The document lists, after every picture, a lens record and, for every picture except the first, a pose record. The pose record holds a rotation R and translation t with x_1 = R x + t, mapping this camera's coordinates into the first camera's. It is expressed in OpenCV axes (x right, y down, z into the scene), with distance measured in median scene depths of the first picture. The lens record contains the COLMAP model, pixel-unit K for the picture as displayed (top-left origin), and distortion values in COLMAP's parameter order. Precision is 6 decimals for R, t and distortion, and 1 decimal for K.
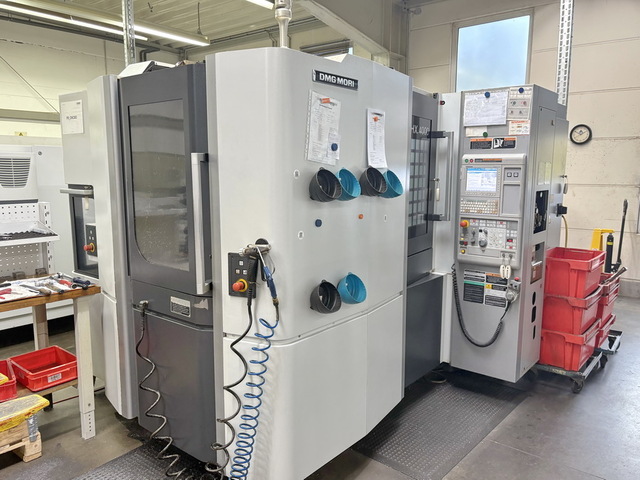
lens RADIAL K [[505.8, 0, 325.6], [0, 505.8, 242.0], [0, 0, 1]] dist [0.050863, -0.062289]
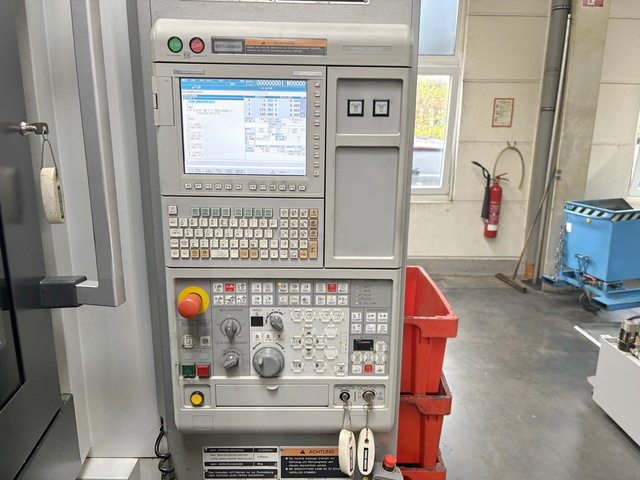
lens RADIAL K [[485.9, 0, 321.7], [0, 485.9, 241.9], [0, 0, 1]] dist [0.054250, -0.065902]
pose [[0.767244, -0.142515, 0.625321, 0.181883], [0.084150, 0.988939, 0.122138, -0.095428], [-0.635811, -0.041089, 0.770751, 0.805971]]
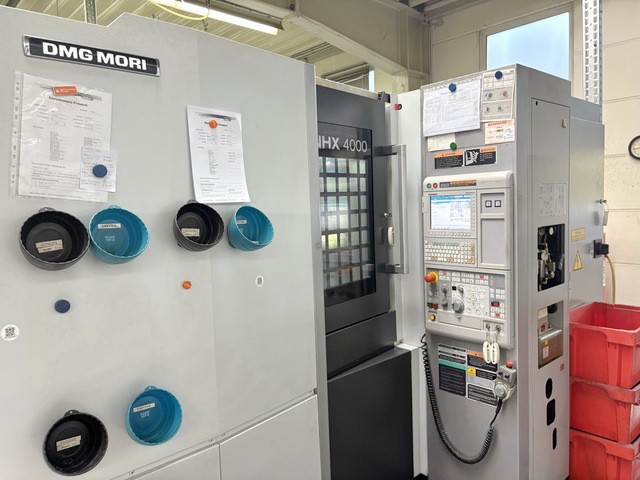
lens RADIAL K [[485.9, 0, 322.6], [0, 485.9, 242.4], [0, 0, 1]] dist [0.054250, -0.065902]
pose [[0.987416, -0.028246, -0.155598, 0.243459], [0.018746, 0.997889, -0.062185, -0.047141], [0.157026, 0.058485, 0.985861, 0.345087]]
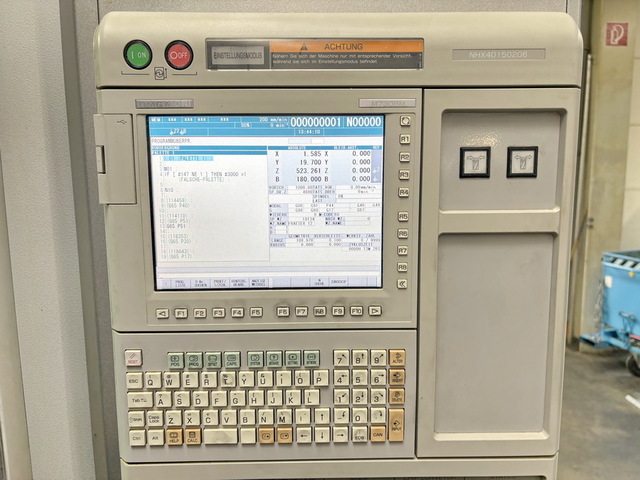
lens RADIAL K [[485.9, 0, 317.1], [0, 485.9, 241.7], [0, 0, 1]] dist [0.054250, -0.065902]
pose [[0.771793, -0.097700, 0.628323, 0.239693], [0.103318, 0.994263, 0.027692, -0.117366], [-0.627424, 0.043545, 0.777459, 0.910676]]
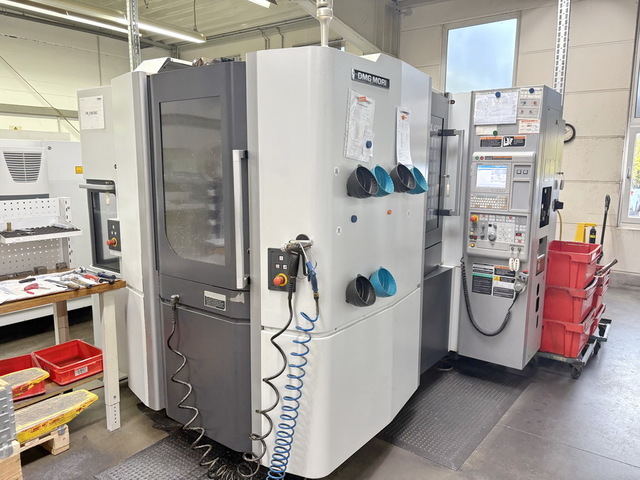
lens RADIAL K [[485.9, 0, 325.2], [0, 485.9, 241.2], [0, 0, 1]] dist [0.054250, -0.065902]
pose [[0.999093, -0.001758, 0.042556, -0.078557], [0.001170, 0.999903, 0.013848, -0.004035], [-0.042576, -0.013786, 0.998998, 0.010745]]
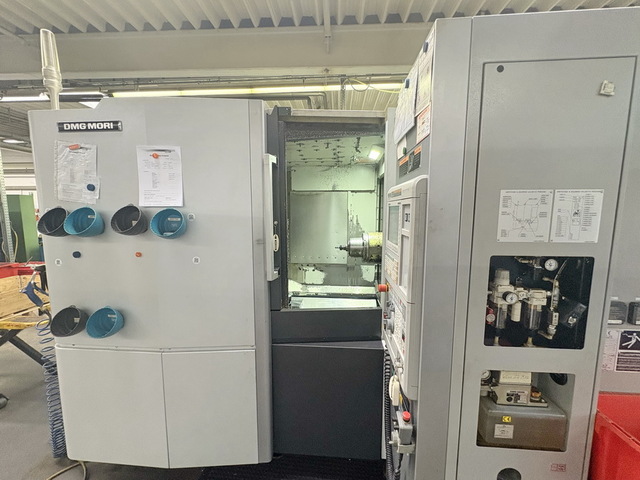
lens RADIAL K [[256.7, 0, 319.7], [0, 256.7, 238.1], [0, 0, 1]] dist [0.001206, -0.000517]
pose [[0.562290, 0.086324, -0.822422, 0.526250], [-0.117334, 0.992803, 0.023987, -0.104886], [0.818574, 0.083011, 0.568372, 0.761496]]
